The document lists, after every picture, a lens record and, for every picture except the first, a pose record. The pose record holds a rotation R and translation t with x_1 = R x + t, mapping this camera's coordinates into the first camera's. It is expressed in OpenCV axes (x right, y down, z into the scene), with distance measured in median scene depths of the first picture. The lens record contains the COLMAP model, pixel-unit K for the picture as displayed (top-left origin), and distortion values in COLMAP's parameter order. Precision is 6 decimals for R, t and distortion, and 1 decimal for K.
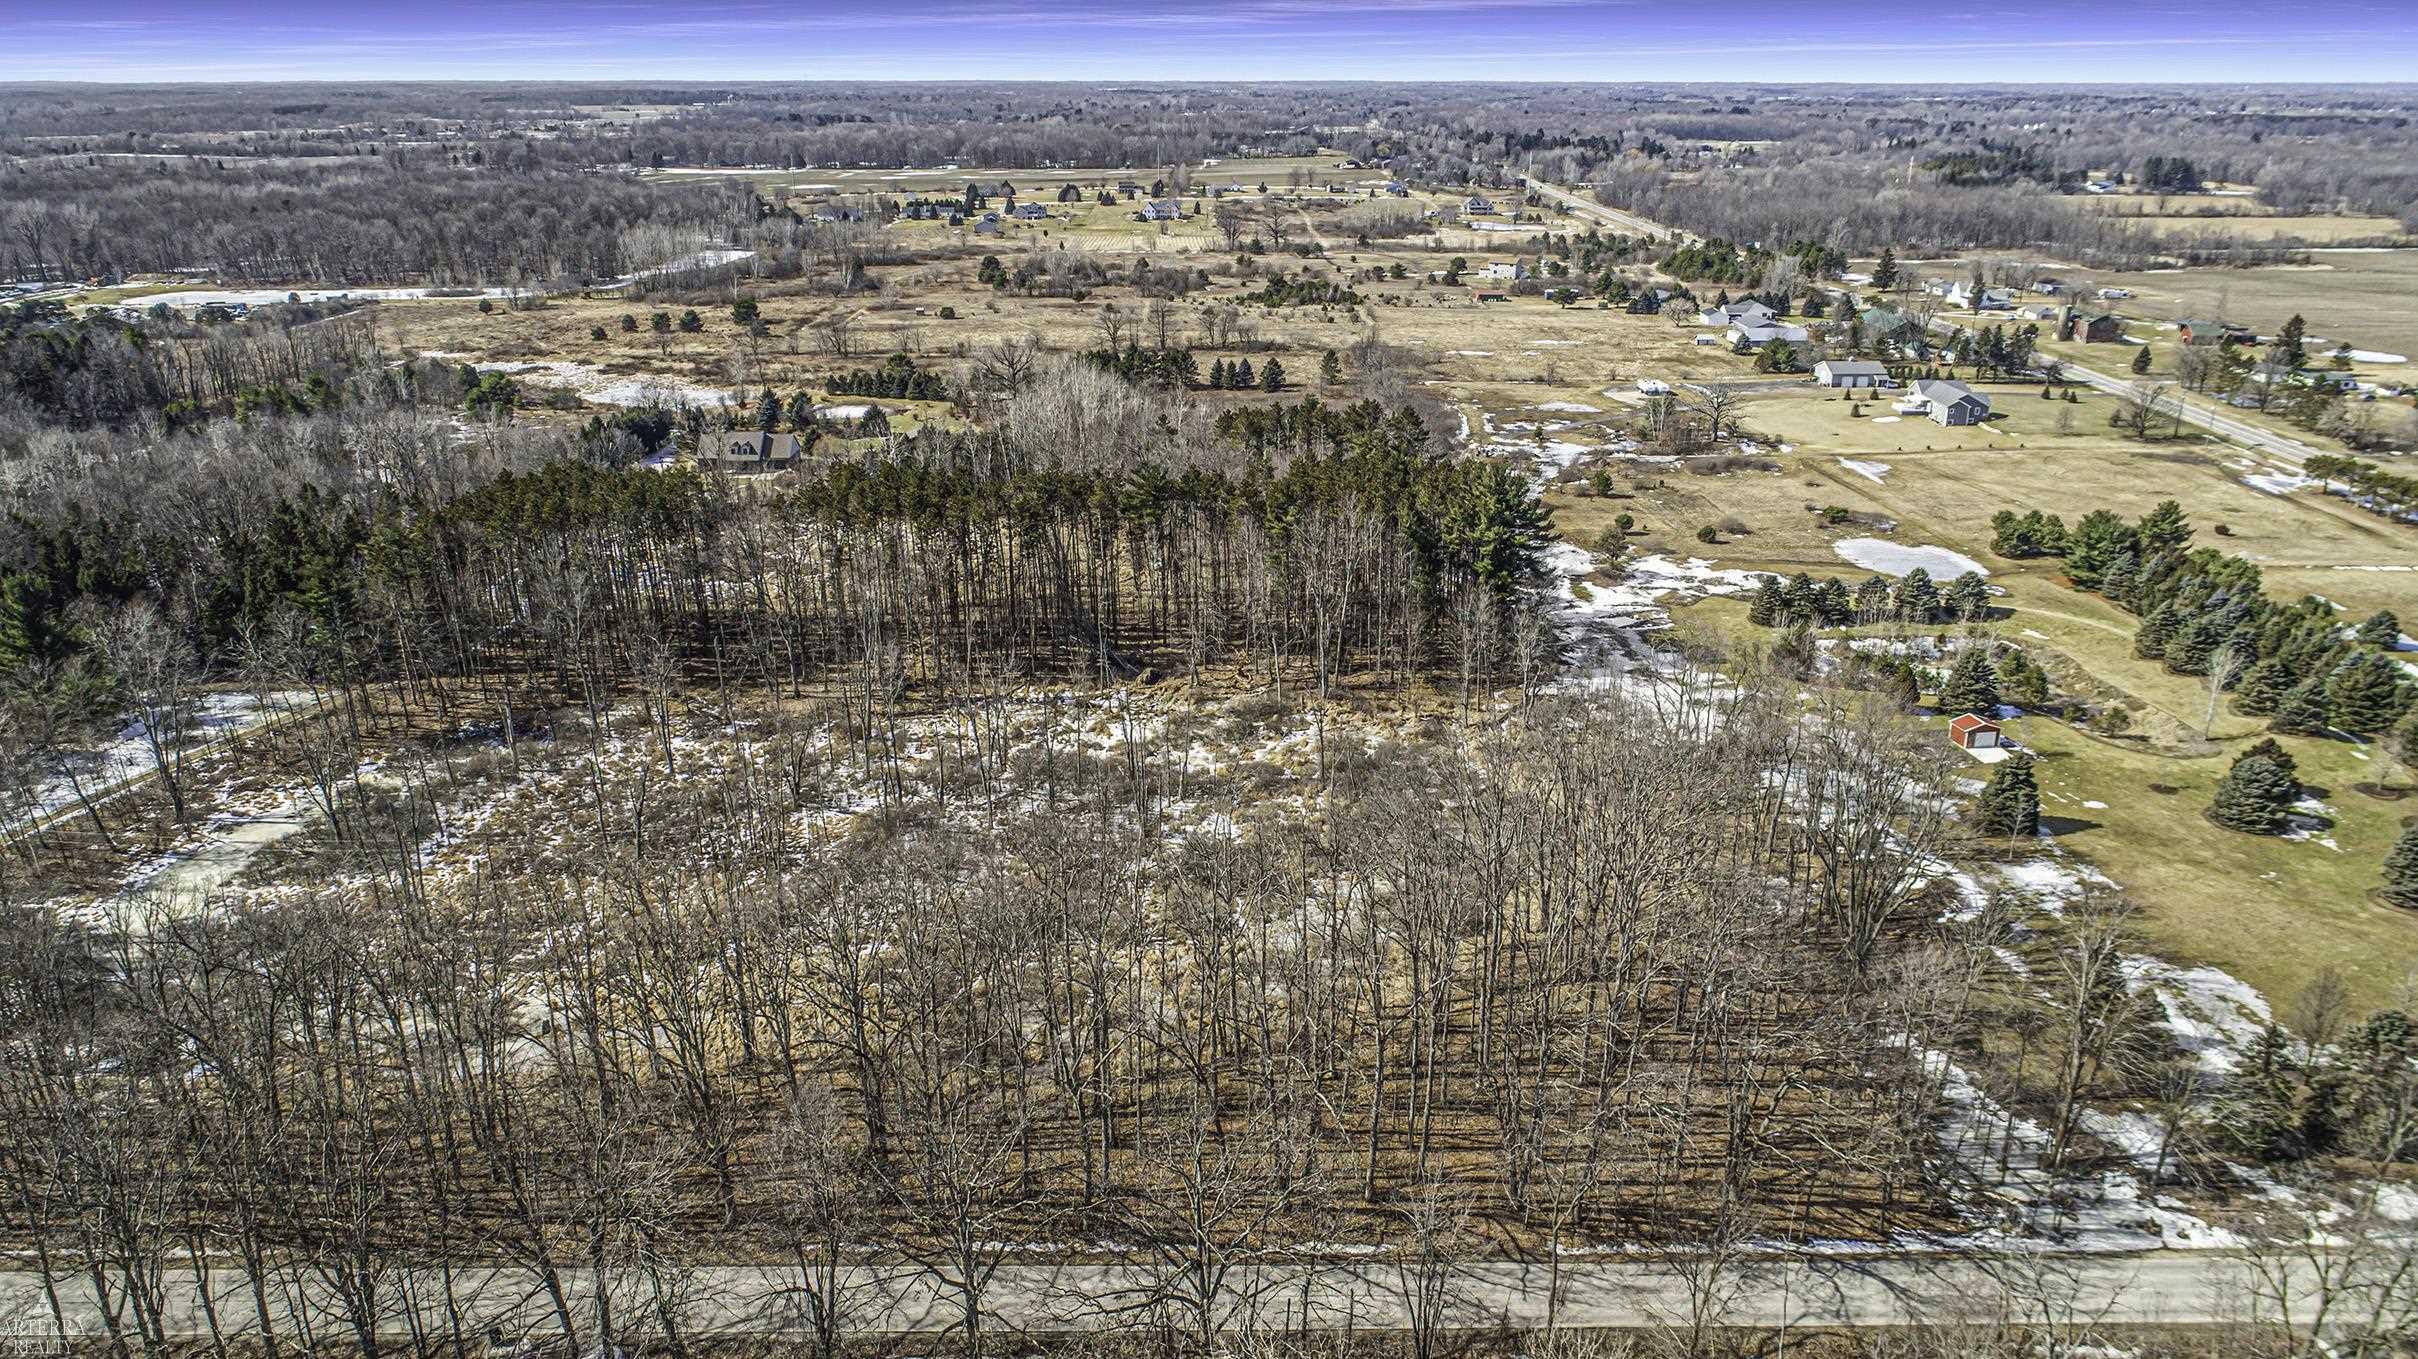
lens RADIAL K [[1630.0, 0, 1209.0], [0, 1630.0, 679.5], [0, 0, 1]] dist [0.003007, 0.002900]
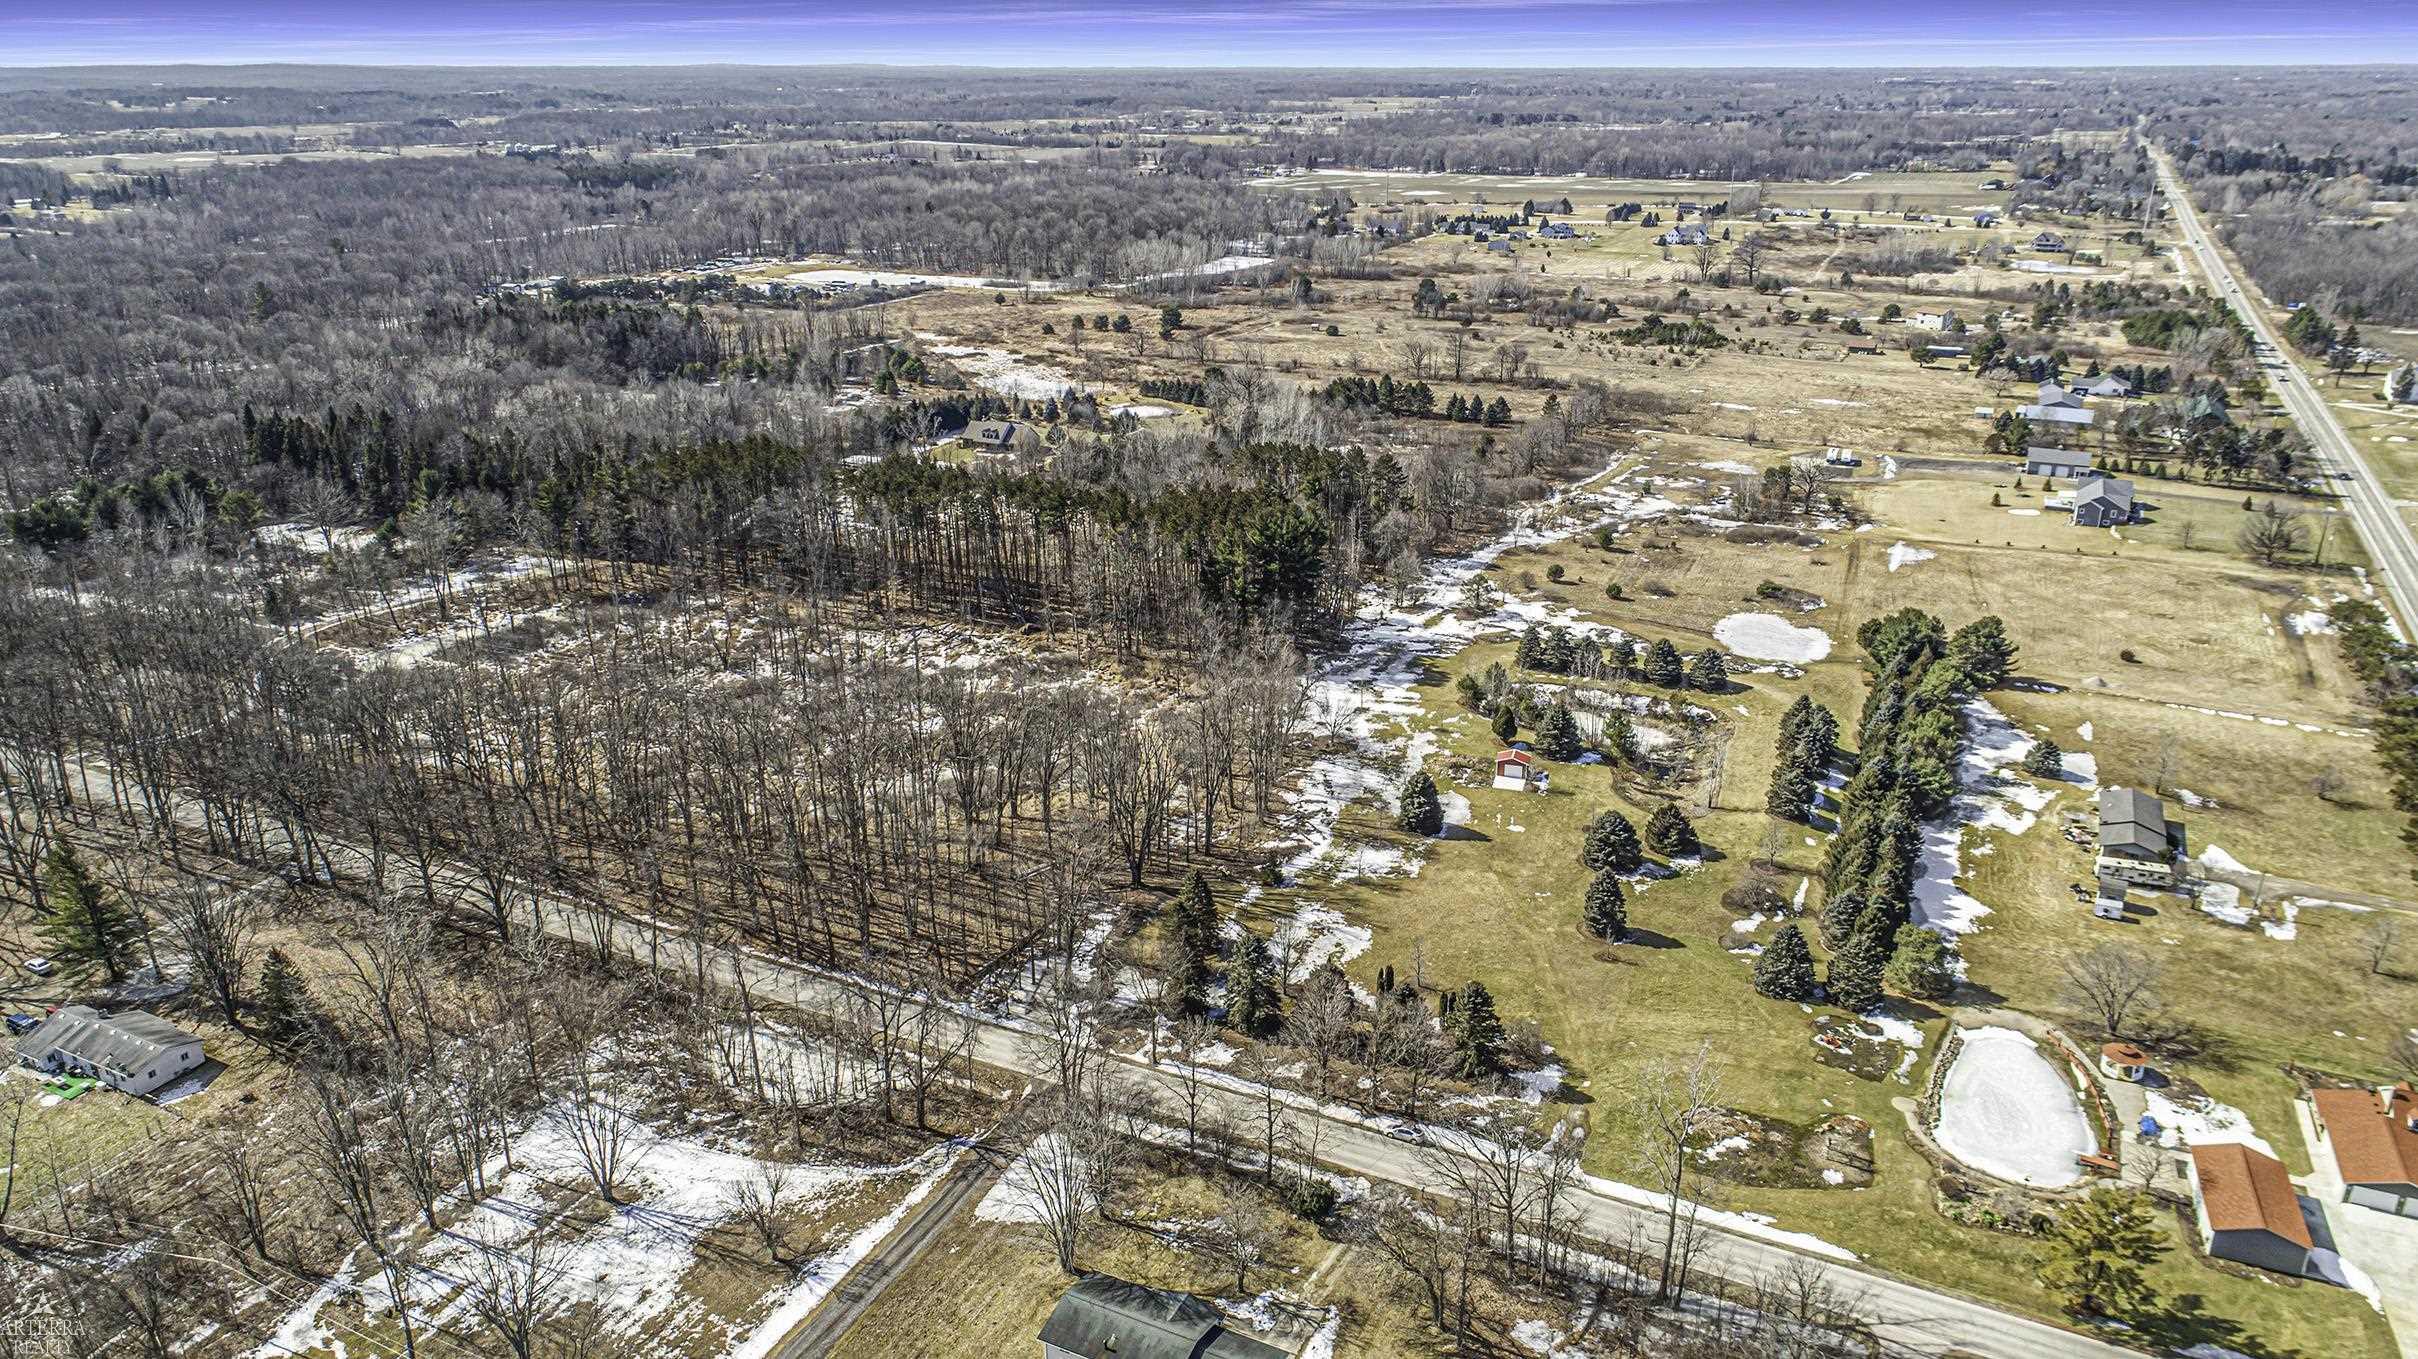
lens RADIAL K [[1630.0, 0, 1209.0], [0, 1630.0, 679.5], [0, 0, 1]] dist [0.003007, 0.002900]
pose [[0.894934, 0.159055, -0.416886, 0.367306], [-0.154240, 0.986987, 0.045459, -0.024770], [0.418692, 0.023617, 0.907821, -0.104889]]
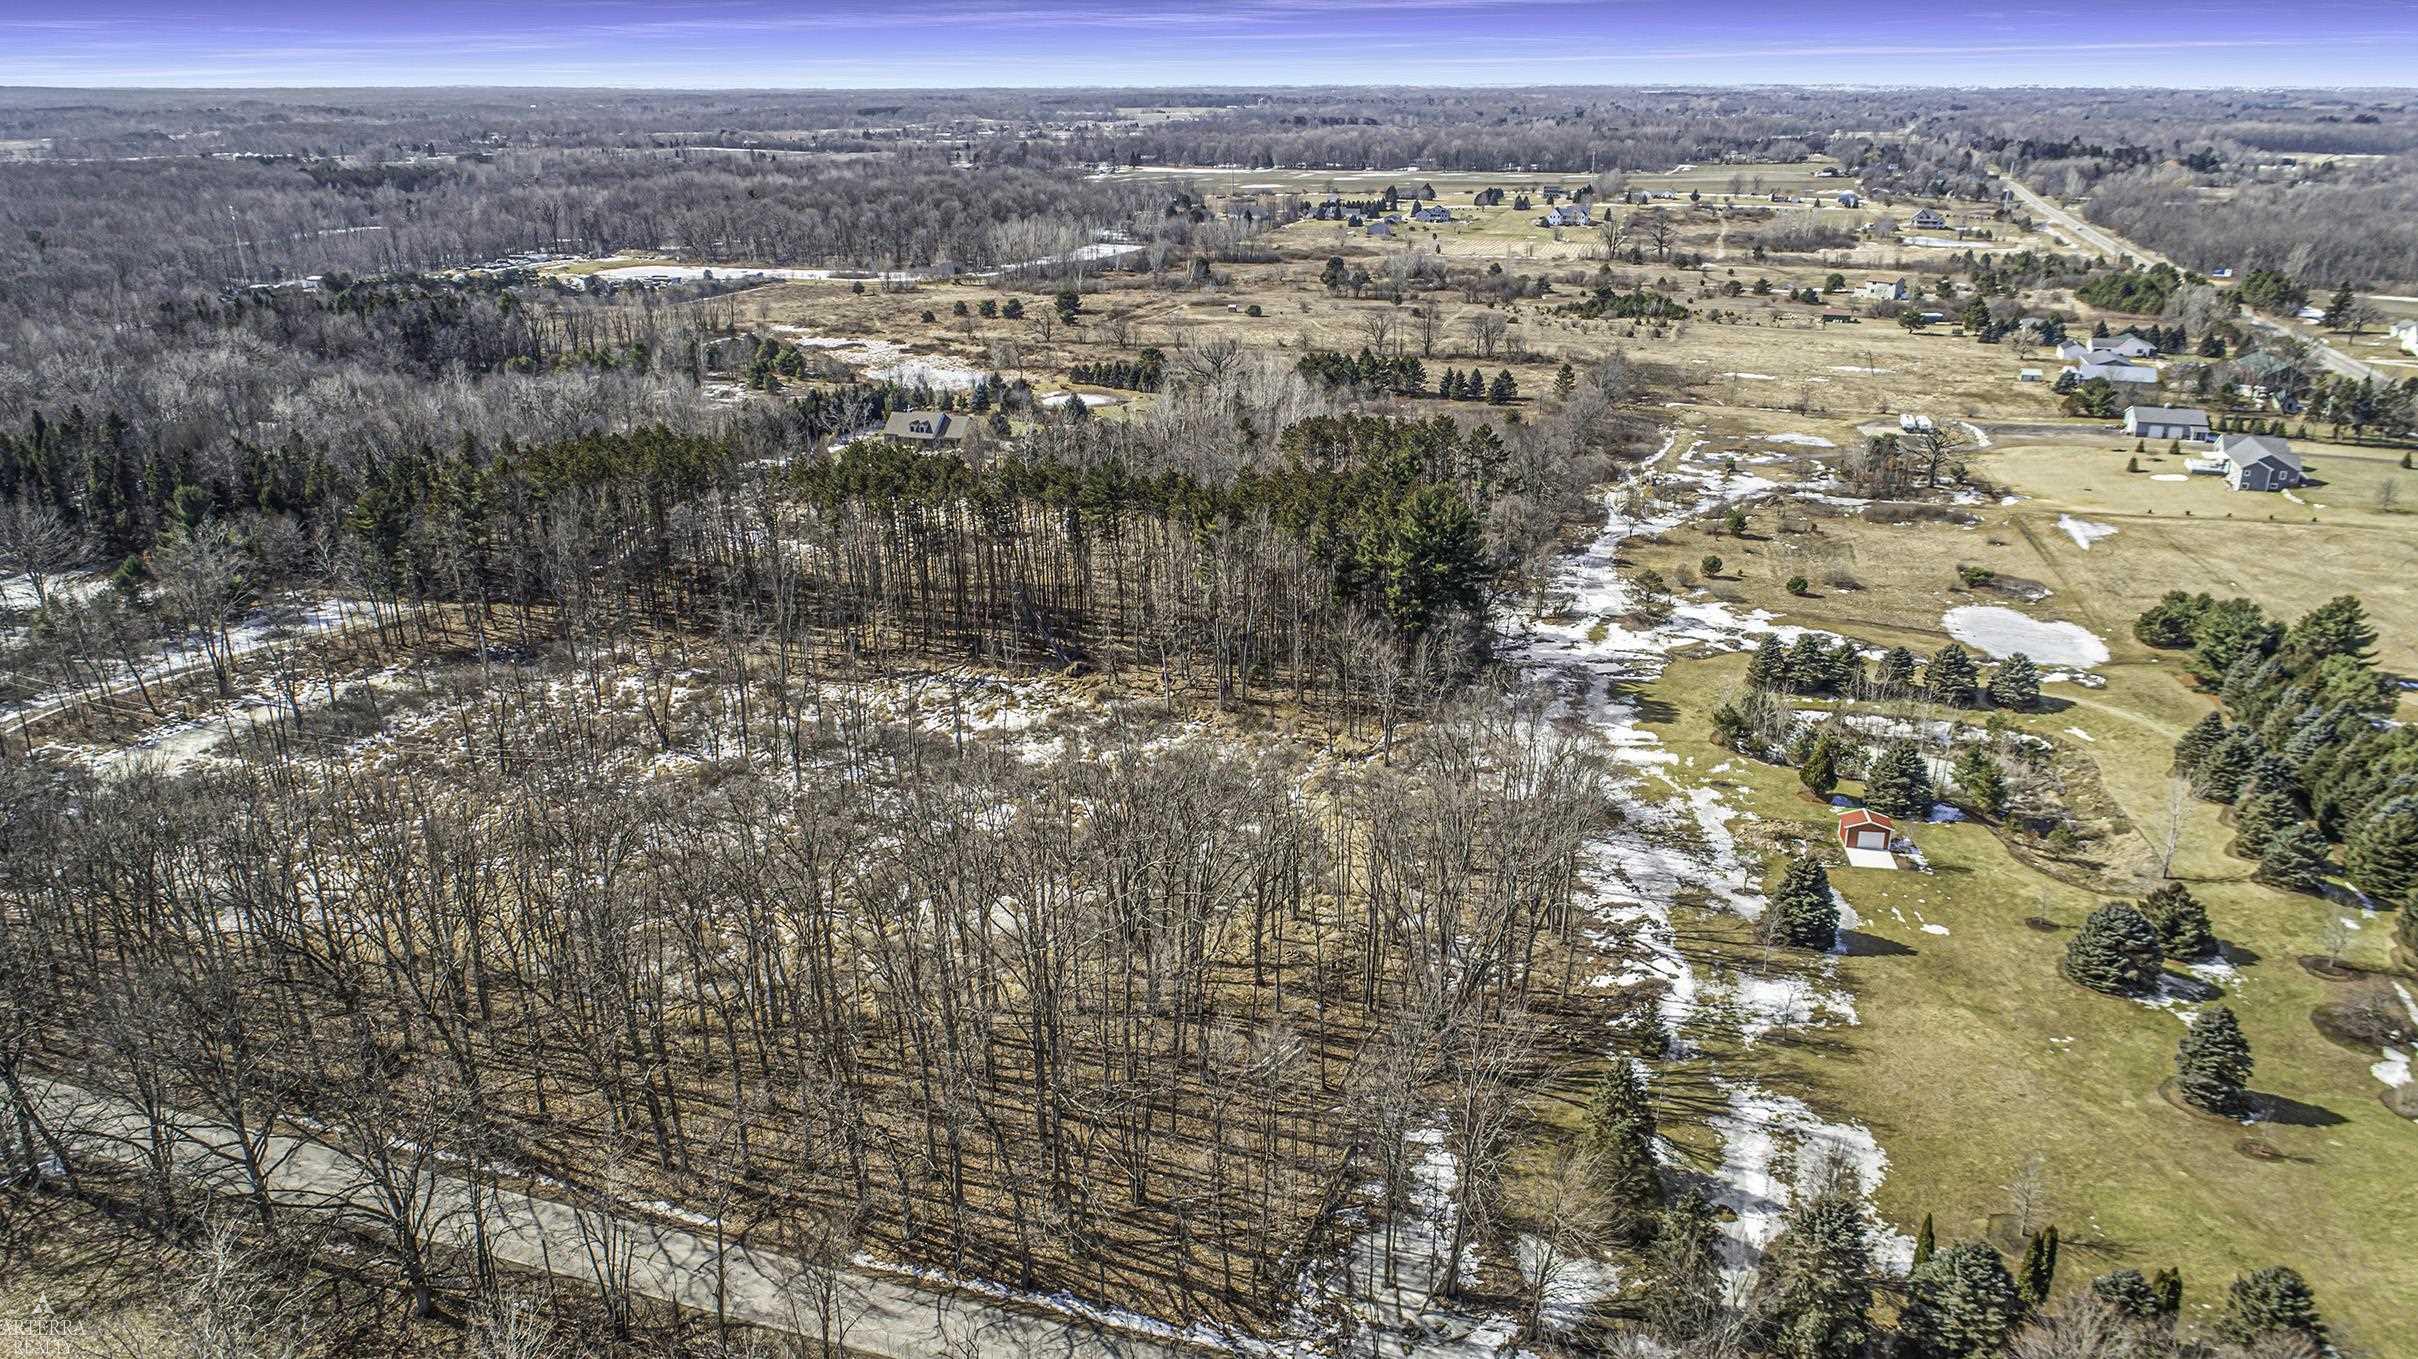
lens RADIAL K [[1619.8, 0, 1209.0], [0, 1619.8, 679.5], [0, 0, 1]] dist [-0.003841, 0.003309]
pose [[0.947735, 0.109174, -0.299799, 0.185418], [-0.108888, 0.993896, 0.017716, -0.012061], [0.299904, 0.015854, 0.953838, 0.031117]]
